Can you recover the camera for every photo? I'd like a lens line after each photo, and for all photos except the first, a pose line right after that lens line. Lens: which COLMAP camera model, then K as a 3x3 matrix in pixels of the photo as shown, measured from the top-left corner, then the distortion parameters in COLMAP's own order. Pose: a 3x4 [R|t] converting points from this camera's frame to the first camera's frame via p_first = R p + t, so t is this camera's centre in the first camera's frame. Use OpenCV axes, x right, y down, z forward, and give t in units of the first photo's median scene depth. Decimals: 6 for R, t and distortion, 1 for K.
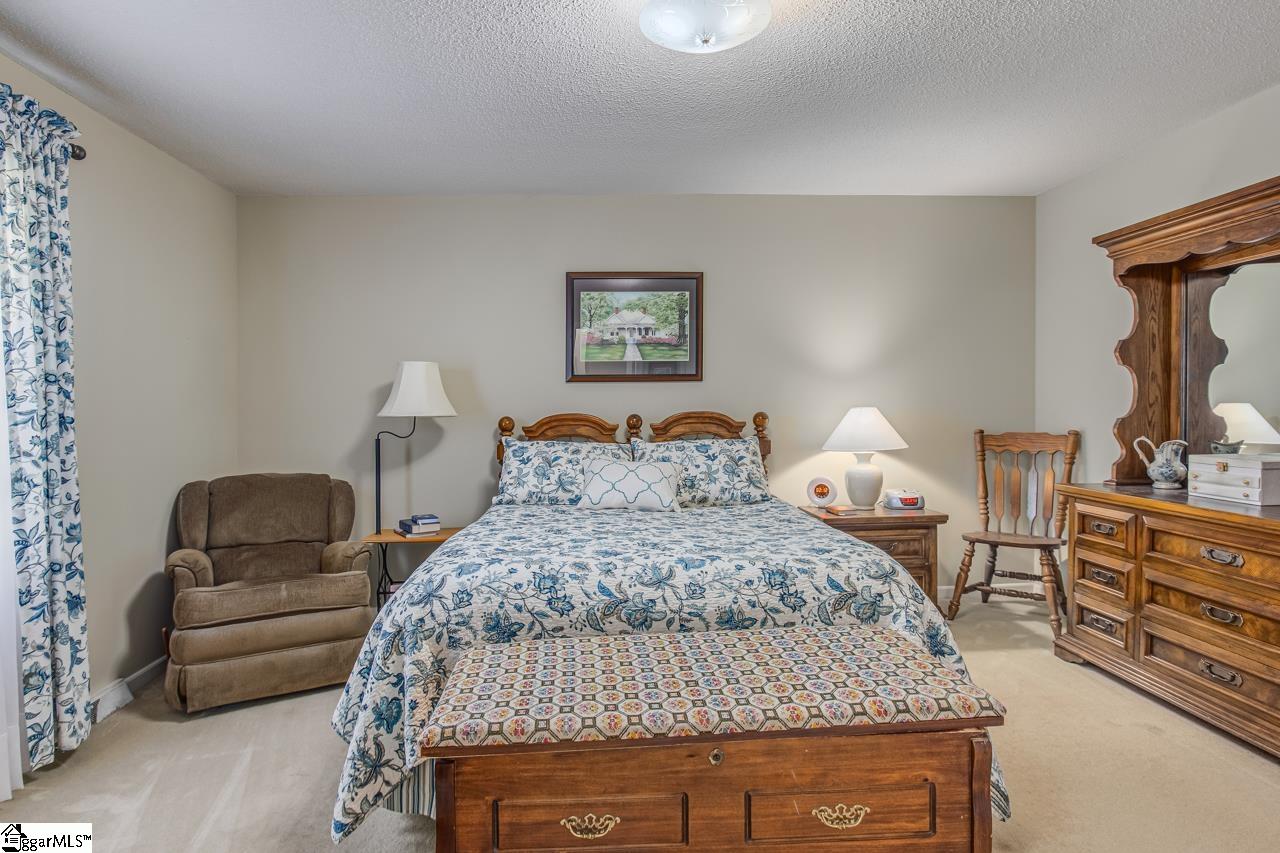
lens RADIAL K [[702.8, 0, 637.6], [0, 702.8, 430.5], [0, 0, 1]] dist [-0.017254, 0.001415]
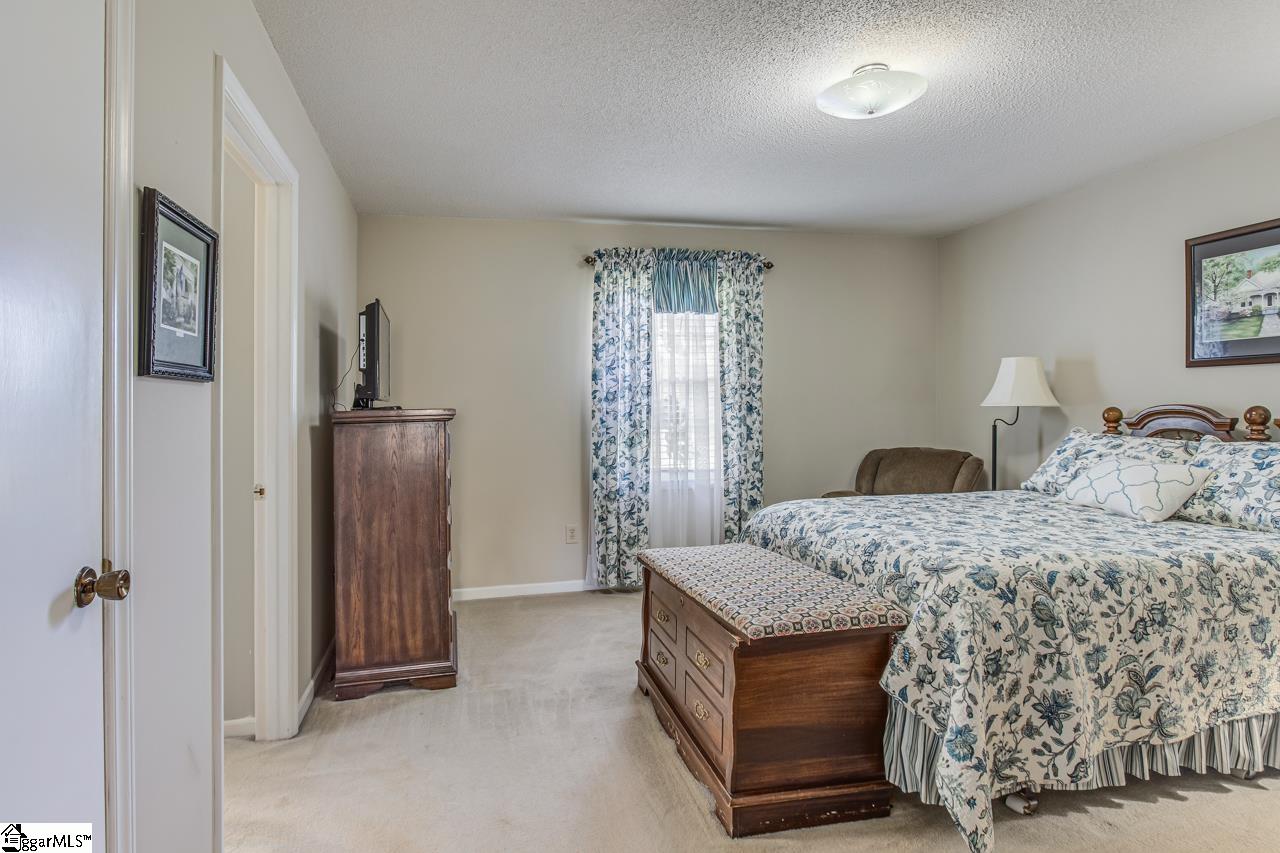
lens RADIAL K [[702.8, 0, 623.7], [0, 702.8, 404.5], [0, 0, 1]] dist [-0.017254, 0.001415]
pose [[0.177266, 0.007743, -0.984133, 1.038720], [-0.017968, 0.999828, 0.004630, -0.026312], [0.983999, 0.016862, 0.177375, 0.292666]]
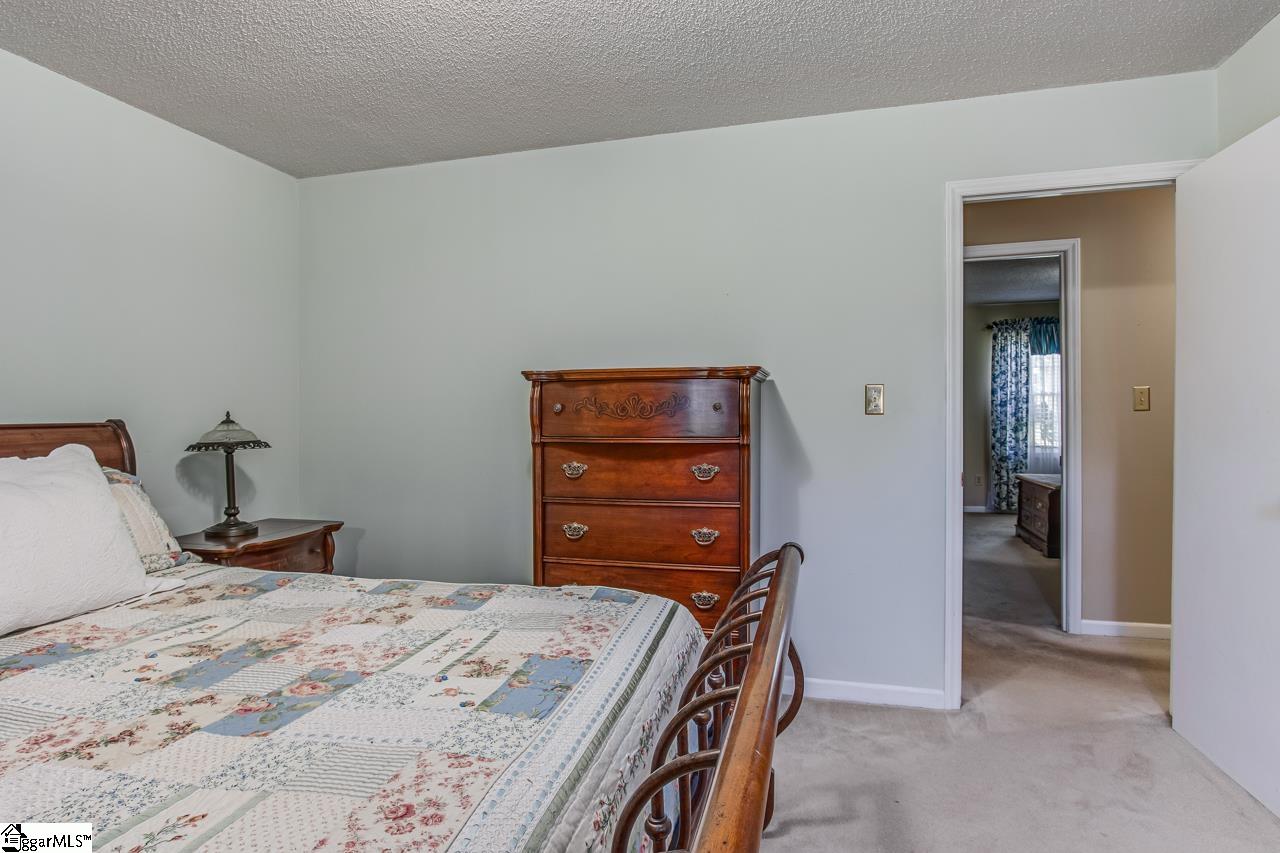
lens RADIAL K [[702.8, 0, 637.8], [0, 702.8, 395.9], [0, 0, 1]] dist [-0.017254, 0.001415]
pose [[-0.310625, 0.009757, -0.950483, 2.873810], [-0.012853, 0.999813, 0.014464, -0.099549], [0.950446, 0.016710, -0.310441, -0.024853]]
